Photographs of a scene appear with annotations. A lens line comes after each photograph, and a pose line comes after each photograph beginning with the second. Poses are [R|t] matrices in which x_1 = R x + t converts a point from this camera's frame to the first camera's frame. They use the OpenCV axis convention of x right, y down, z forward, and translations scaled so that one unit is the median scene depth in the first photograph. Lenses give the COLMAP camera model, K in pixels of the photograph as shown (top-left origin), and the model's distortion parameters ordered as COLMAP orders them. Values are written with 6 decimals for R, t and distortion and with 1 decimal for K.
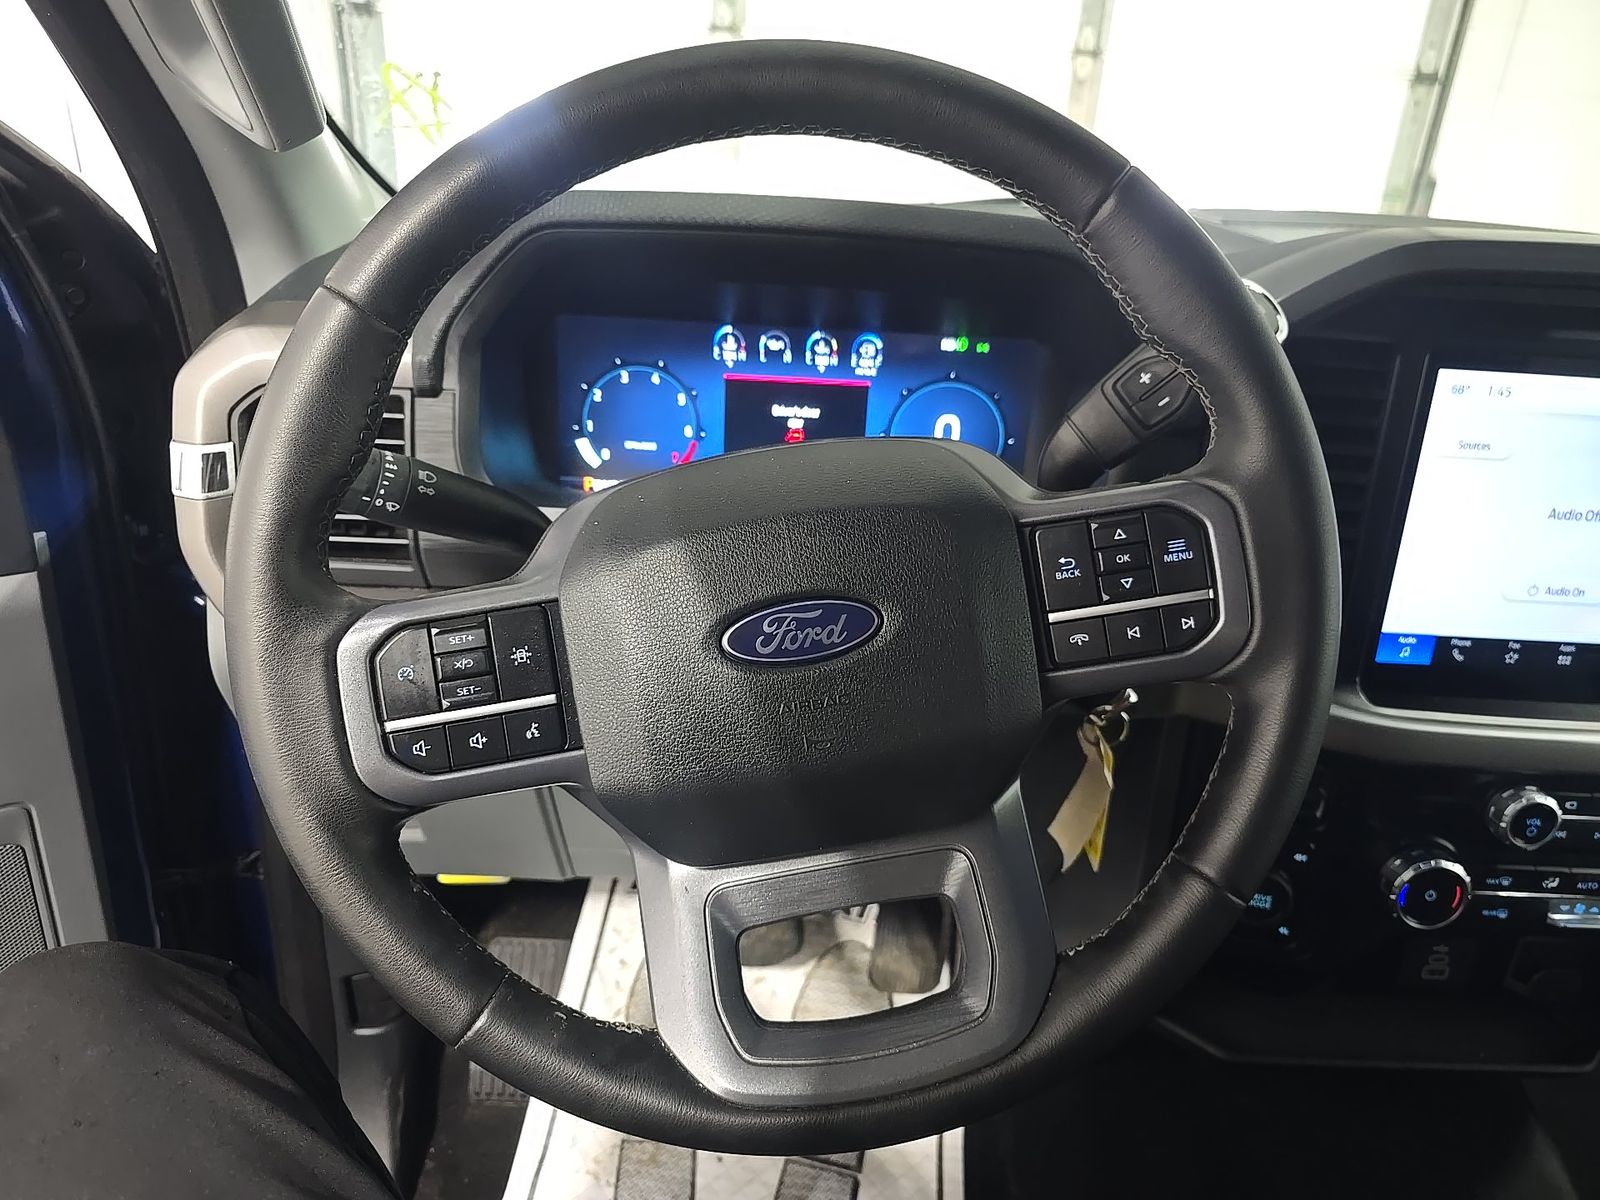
lens RADIAL K [[1063.4, 0, 800.0], [0, 1063.4, 600.0], [0, 0, 1]] dist [0.041371, -0.054602]
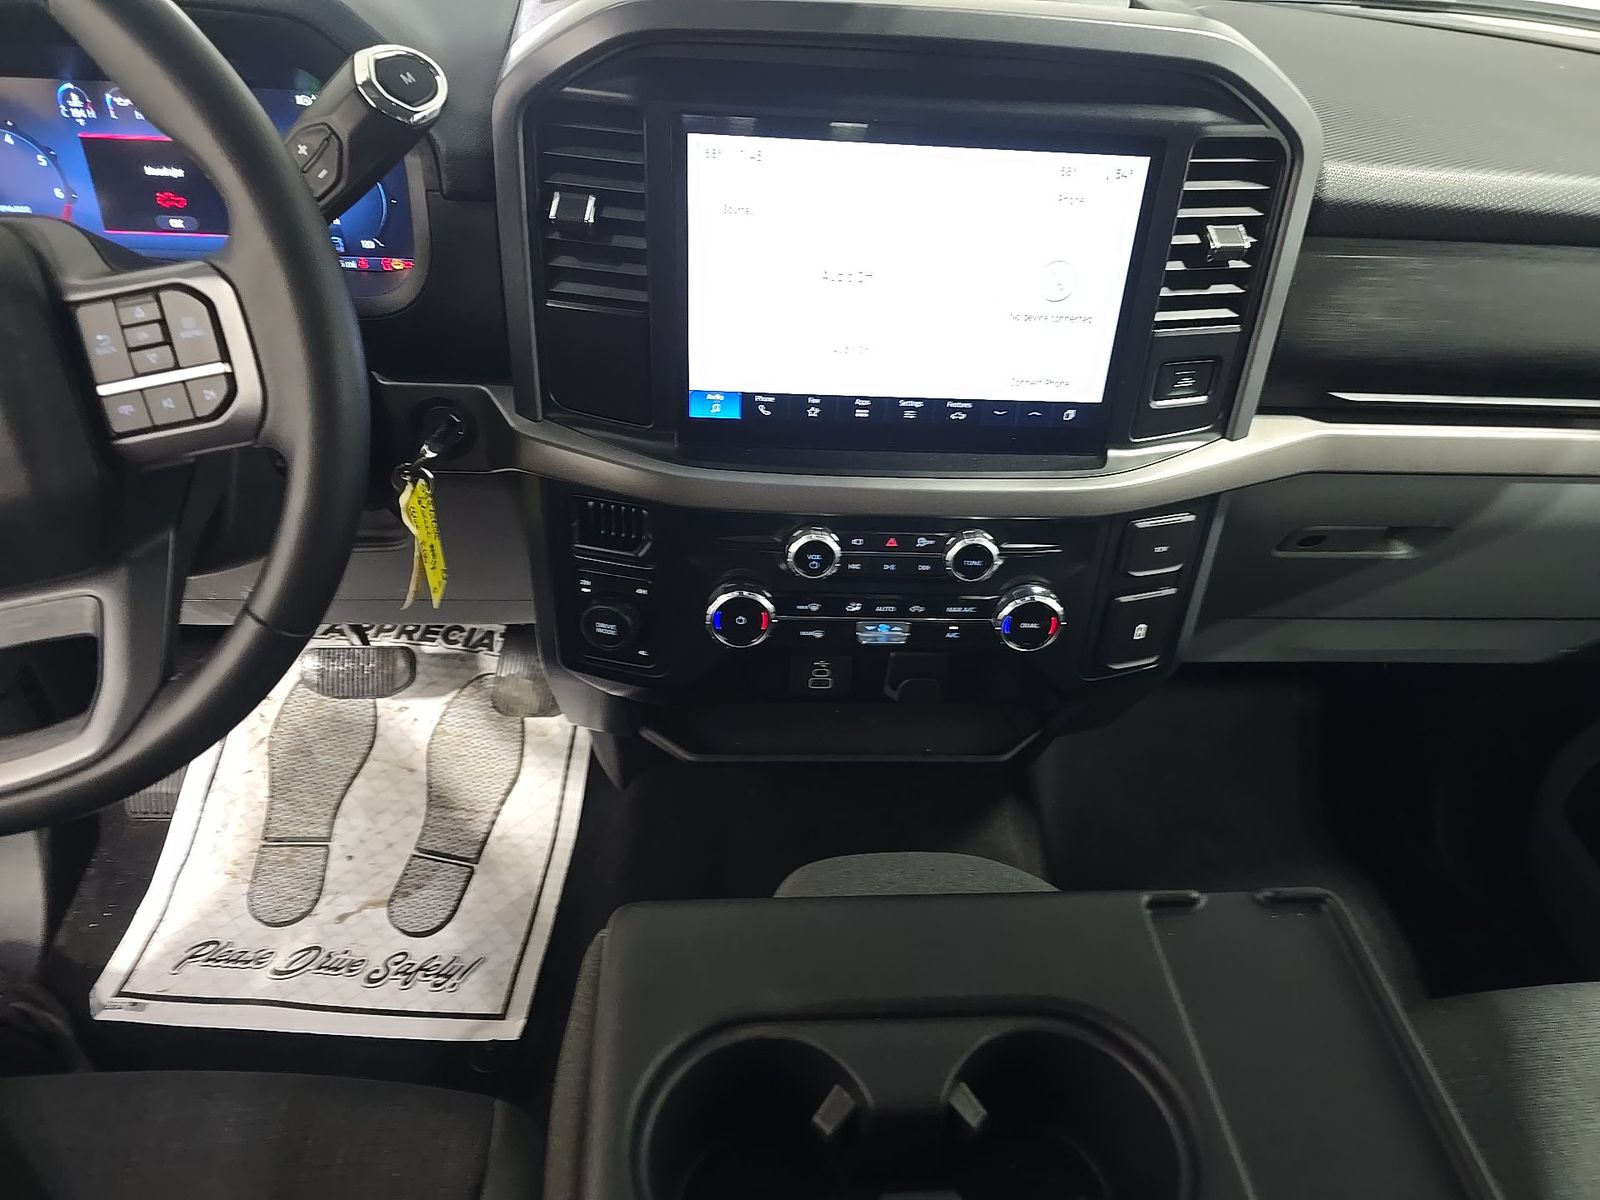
lens RADIAL K [[1063.4, 0, 800.0], [0, 1063.4, 600.0], [0, 0, 1]] dist [0.041371, -0.054602]
pose [[0.998433, -0.024101, 0.050509, 0.565113], [0.011440, 0.971357, 0.237349, -0.017729], [-0.054783, -0.236399, 0.970110, -0.111764]]
